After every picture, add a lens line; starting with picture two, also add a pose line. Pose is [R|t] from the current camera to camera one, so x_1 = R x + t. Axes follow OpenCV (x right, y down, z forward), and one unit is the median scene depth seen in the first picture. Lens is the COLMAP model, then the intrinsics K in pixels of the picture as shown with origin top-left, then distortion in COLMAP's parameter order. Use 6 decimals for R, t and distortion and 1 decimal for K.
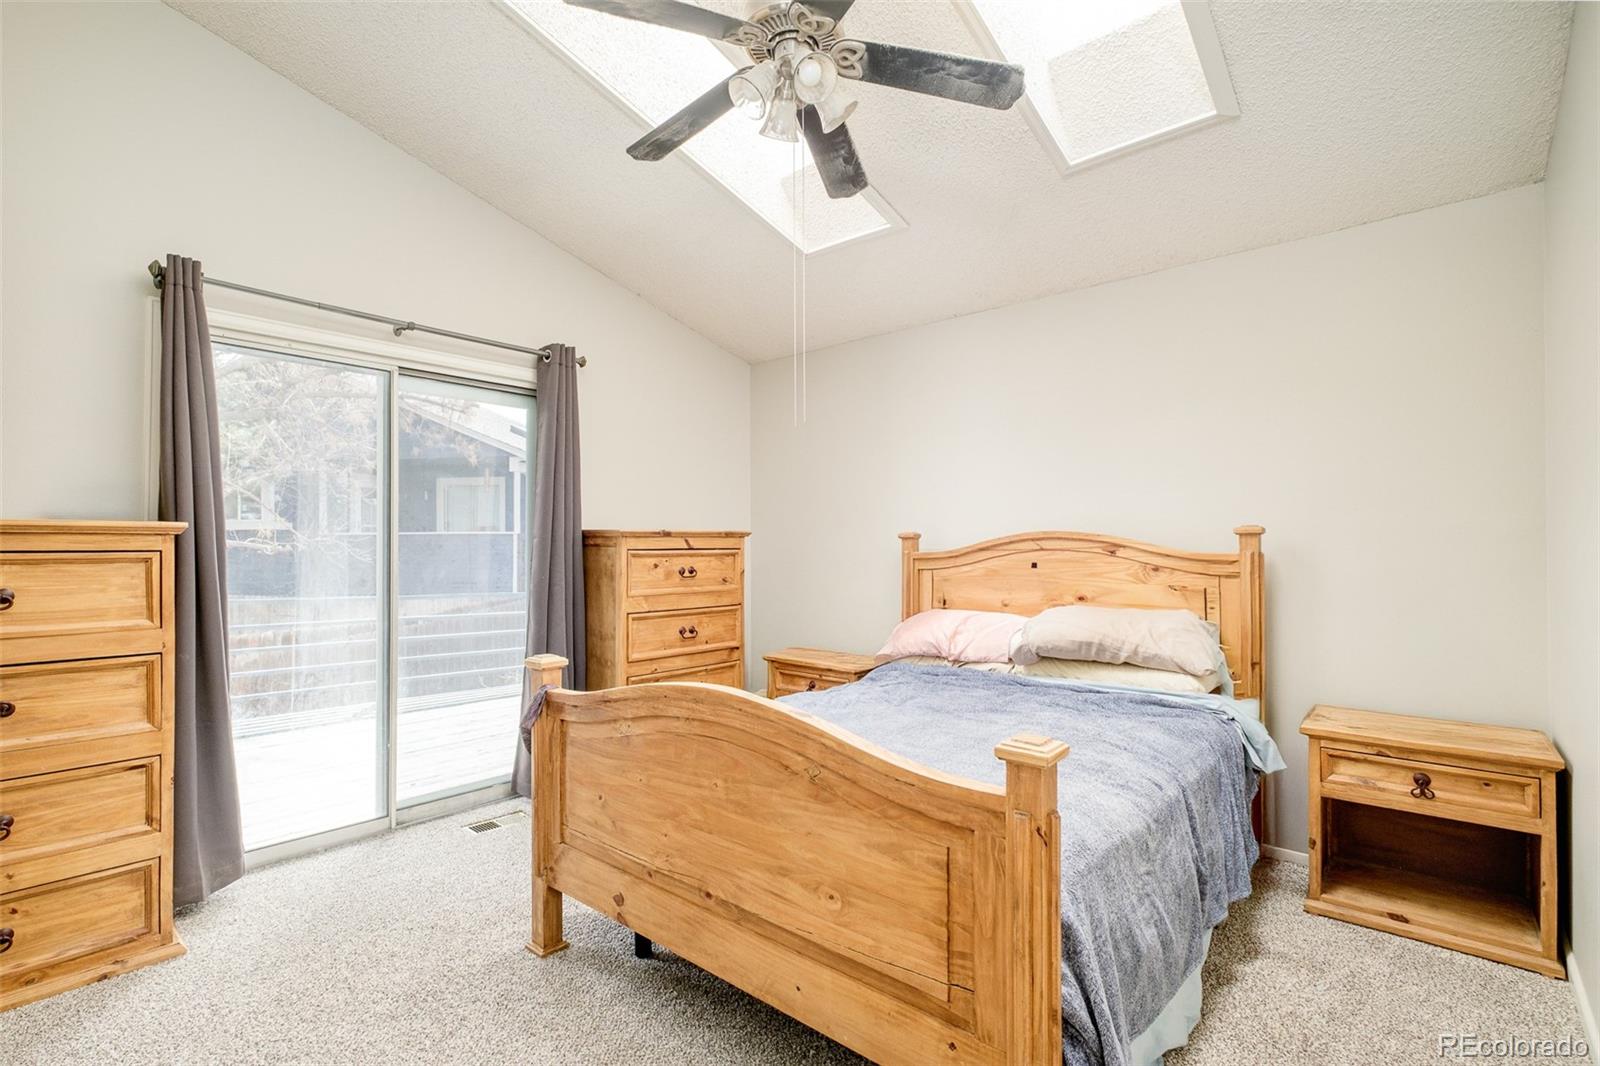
lens RADIAL K [[770.7, 0, 794.1], [0, 770.7, 538.0], [0, 0, 1]] dist [-0.002934, 0.000223]
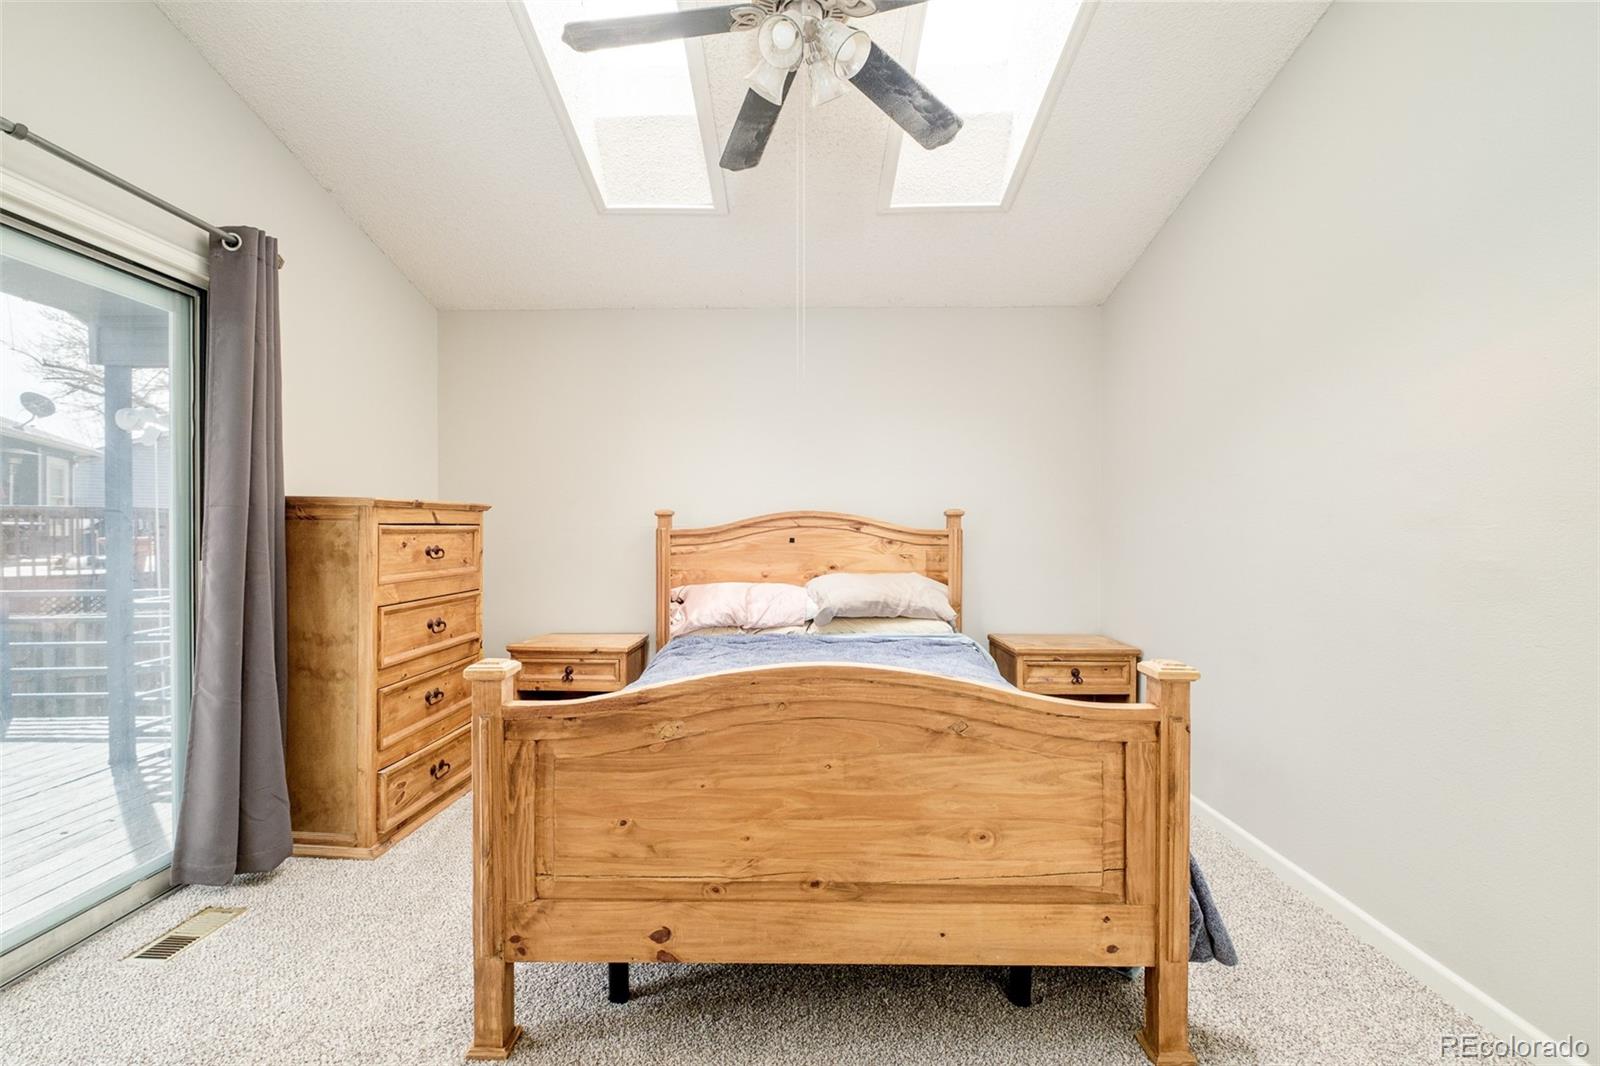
lens RADIAL K [[703.3, 0, 800.0], [0, 703.3, 535.5], [0, 0, 1]] dist [-0.004166, -0.000433]
pose [[0.749983, -0.001866, 0.661455, -0.430783], [-0.010414, 0.999839, 0.014629, 0.014462], [-0.661375, -0.017860, 0.749842, 0.231862]]
